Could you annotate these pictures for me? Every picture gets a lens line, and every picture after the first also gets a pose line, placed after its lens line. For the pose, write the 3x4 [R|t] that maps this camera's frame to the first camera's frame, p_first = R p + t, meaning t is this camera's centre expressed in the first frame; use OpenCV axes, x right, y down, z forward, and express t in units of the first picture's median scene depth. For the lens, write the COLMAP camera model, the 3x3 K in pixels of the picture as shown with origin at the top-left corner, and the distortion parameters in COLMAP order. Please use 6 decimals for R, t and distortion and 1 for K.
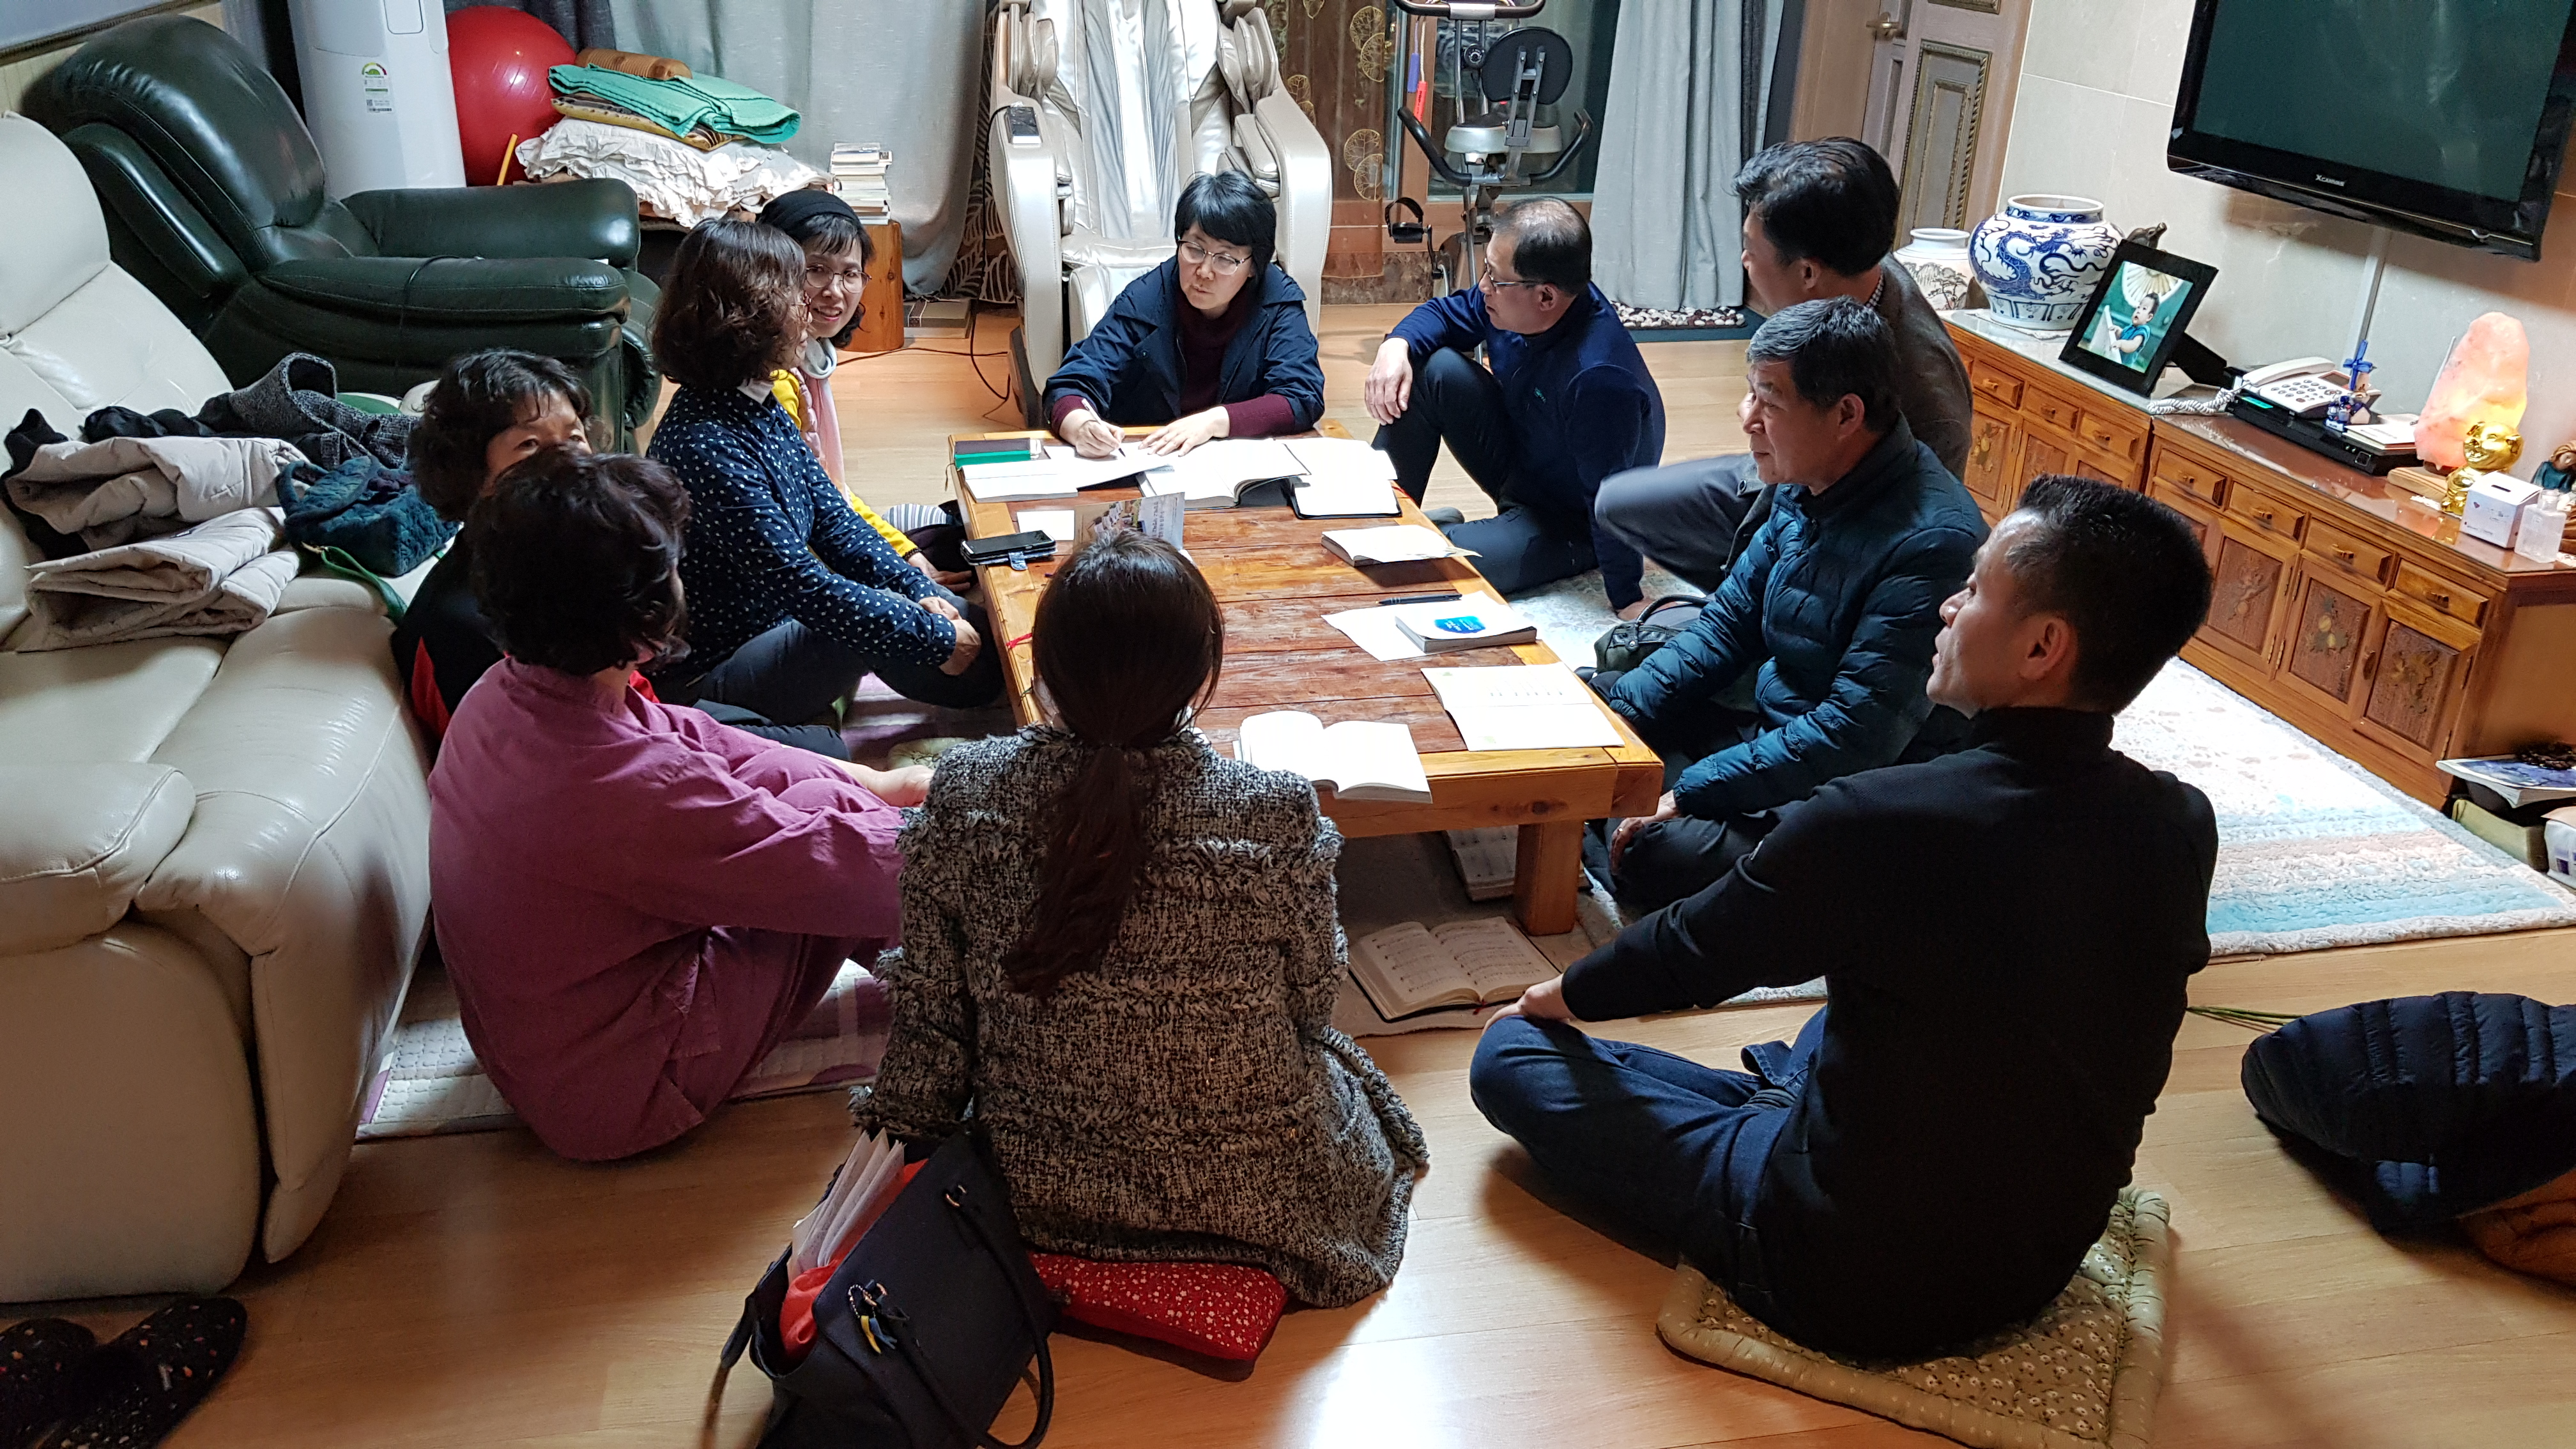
lens RADIAL K [[2109.4, 0, 1288.0], [0, 2109.4, 724.5], [0, 0, 1]] dist [0.075605, -0.135588]
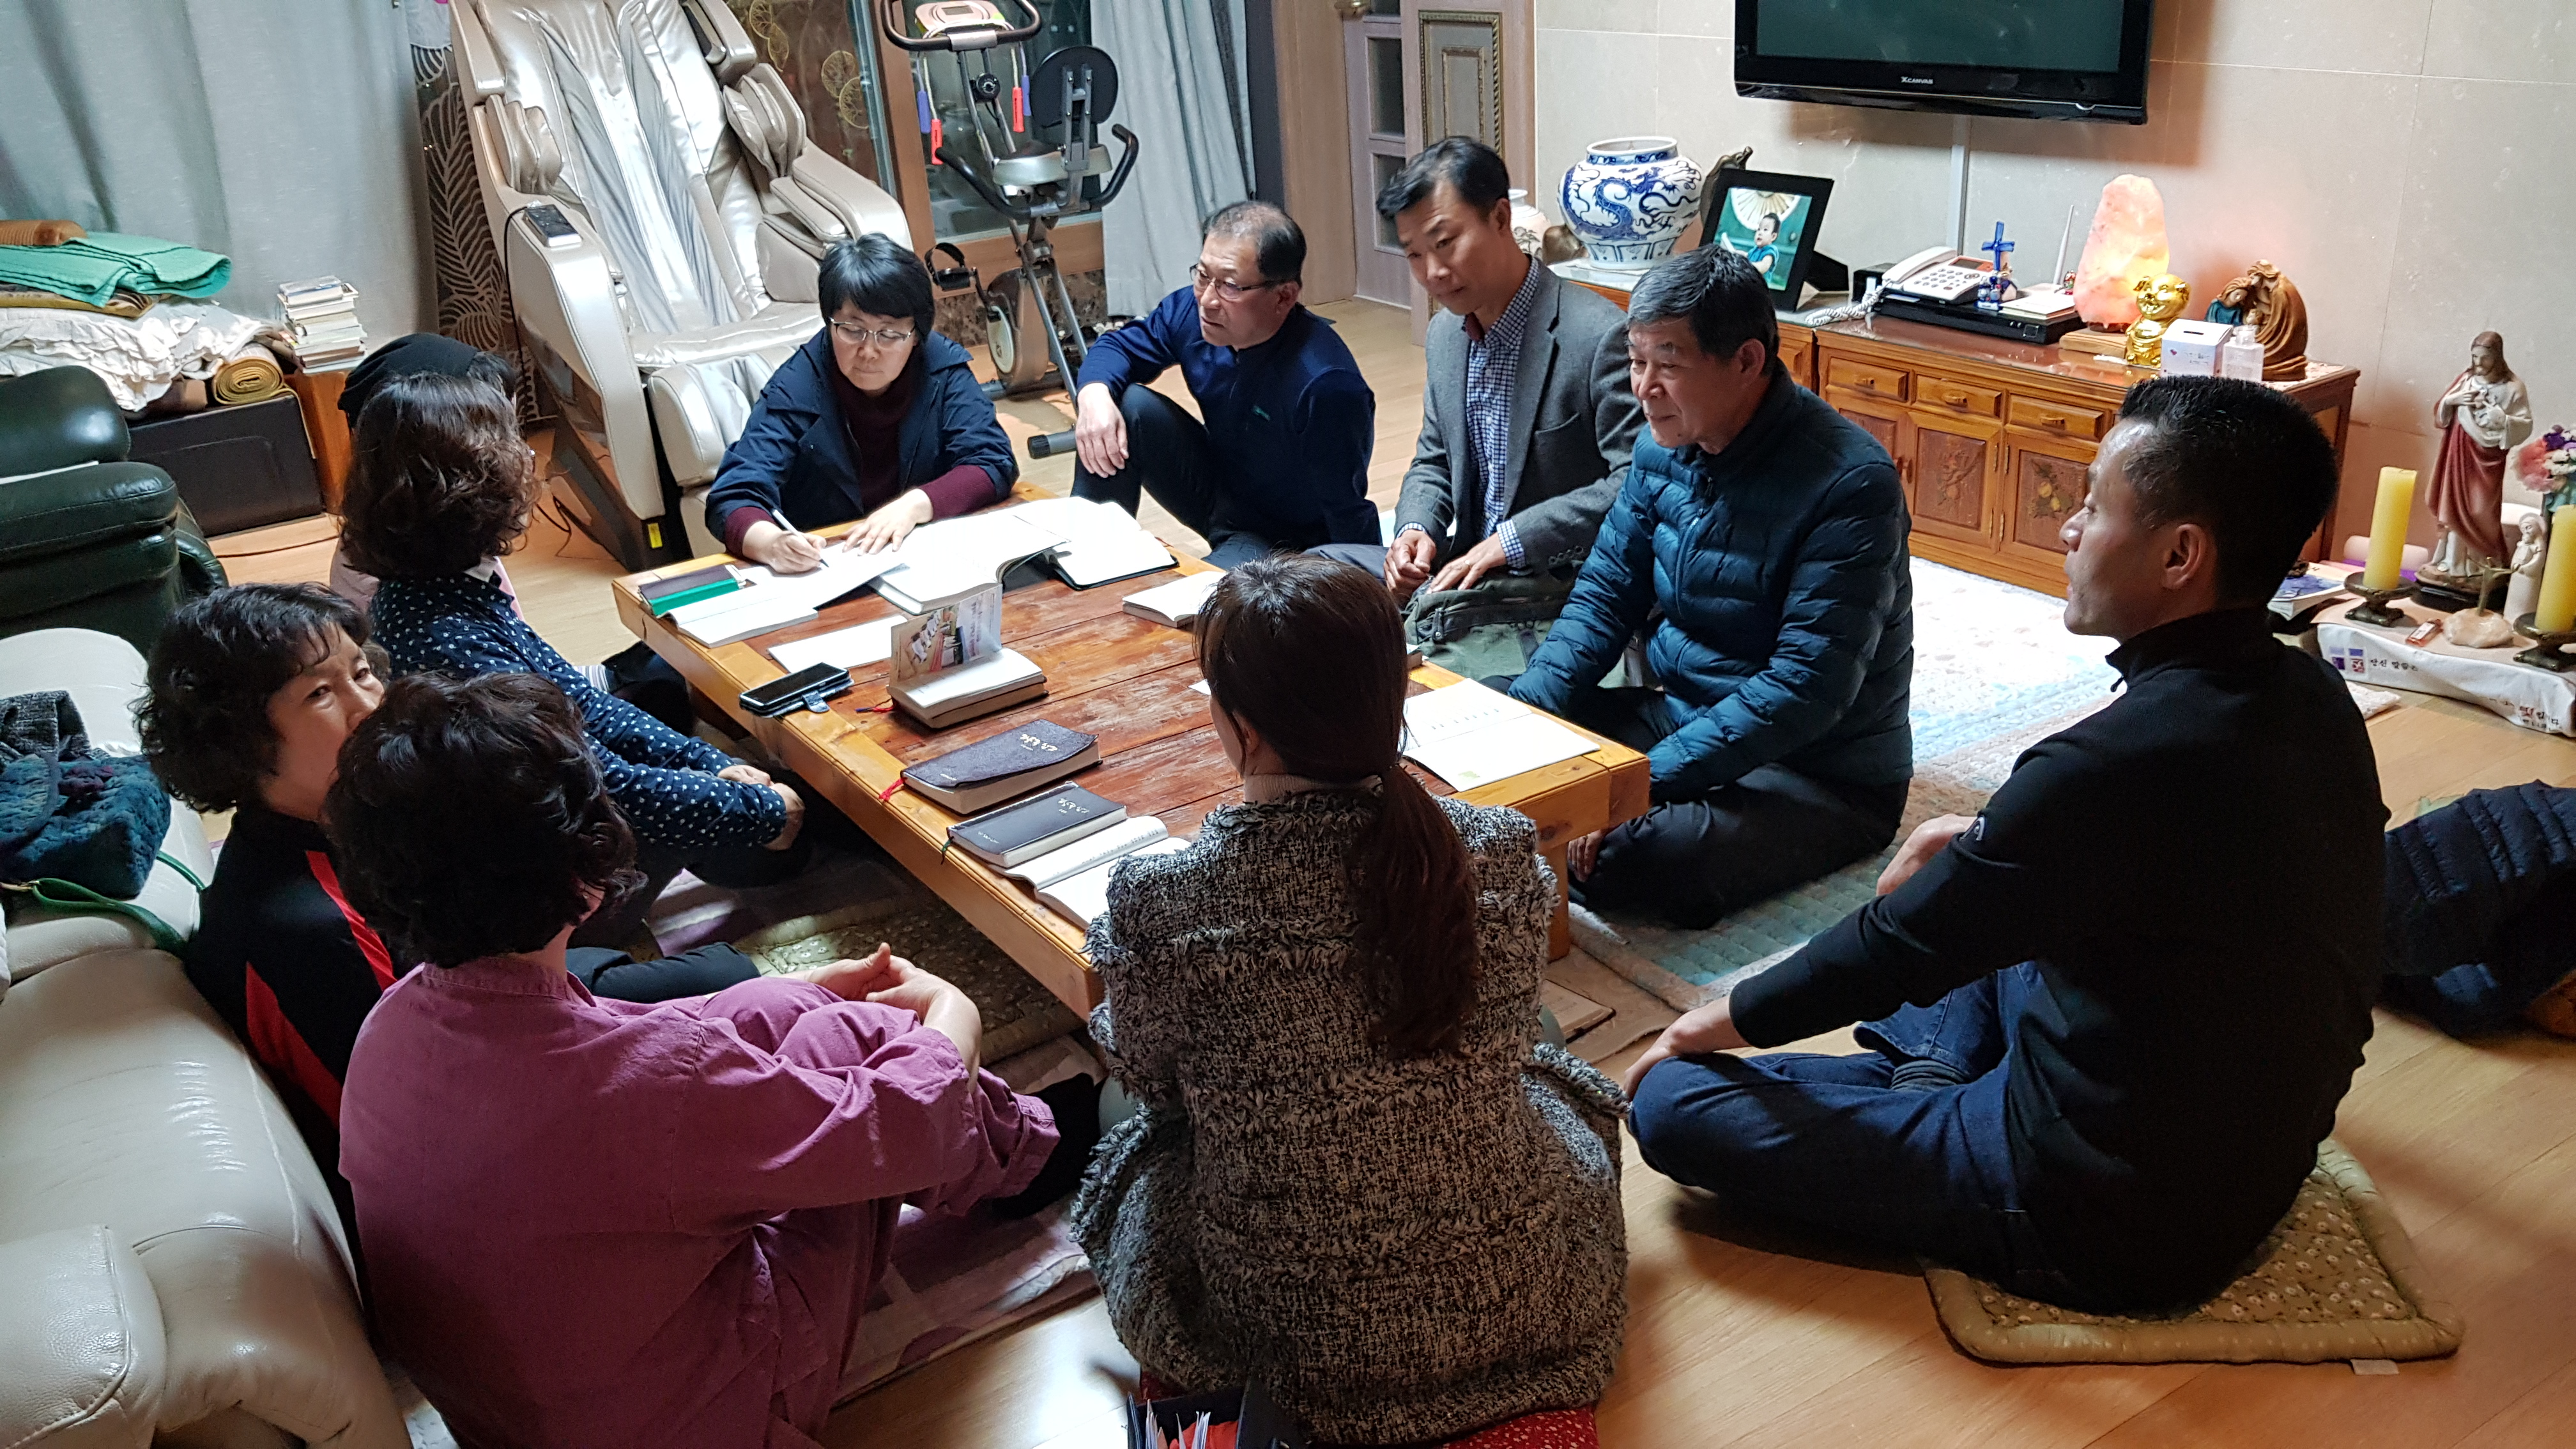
lens RADIAL K [[2082.7, 0, 1288.0], [0, 2082.7, 724.5], [0, 0, 1]] dist [0.074180, -0.136290]
pose [[0.931871, -0.223080, 0.286098, -0.166905], [0.225822, 0.973877, 0.023822, -0.038493], [-0.283939, 0.042409, 0.957904, 0.100898]]
